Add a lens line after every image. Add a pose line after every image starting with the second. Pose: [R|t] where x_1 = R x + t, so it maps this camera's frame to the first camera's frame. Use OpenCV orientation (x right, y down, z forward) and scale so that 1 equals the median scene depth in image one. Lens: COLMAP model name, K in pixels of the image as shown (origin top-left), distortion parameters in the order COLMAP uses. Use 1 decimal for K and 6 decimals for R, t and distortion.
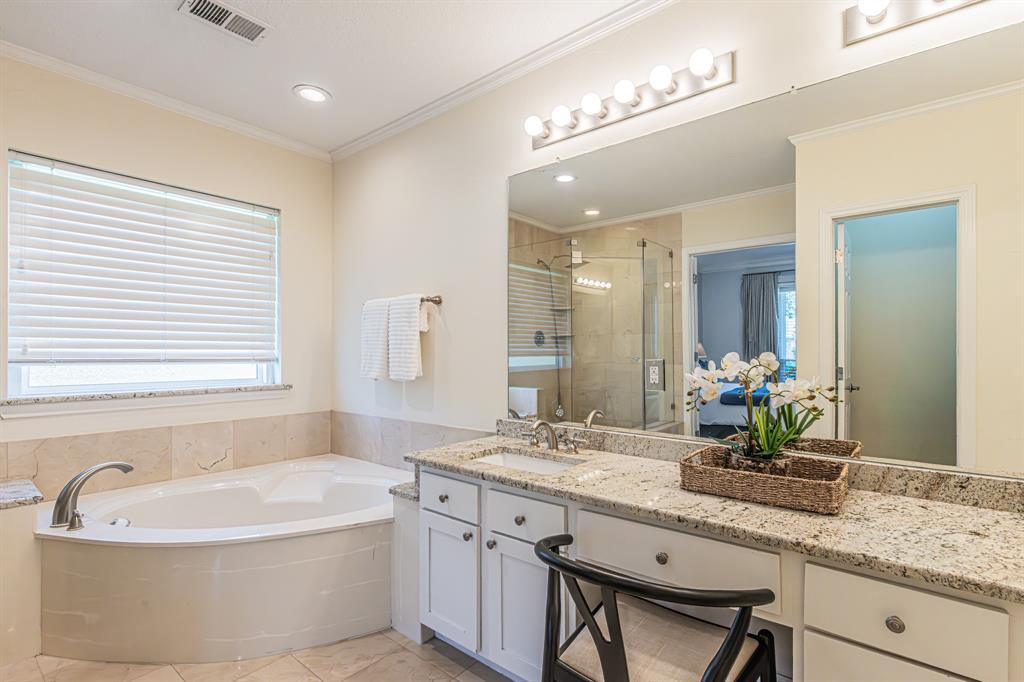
lens RADIAL K [[482.1, 0, 550.5], [0, 482.1, 350.0], [0, 0, 1]] dist [0.000263, 0.000061]
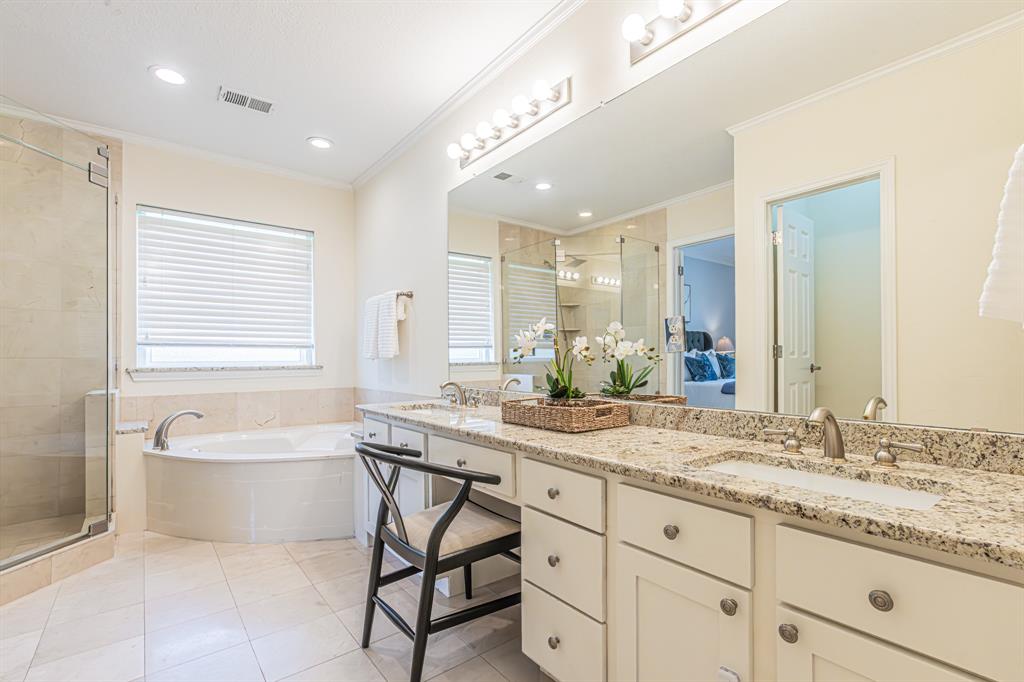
lens RADIAL K [[472.6, 0, 514.8], [0, 472.6, 355.0], [0, 0, 1]] dist [0.002133, 0.000045]
pose [[0.969365, -0.006036, -0.245549, 0.328100], [0.005705, 0.999982, -0.002060, 0.057634], [0.245557, 0.000596, 0.969382, -0.127337]]
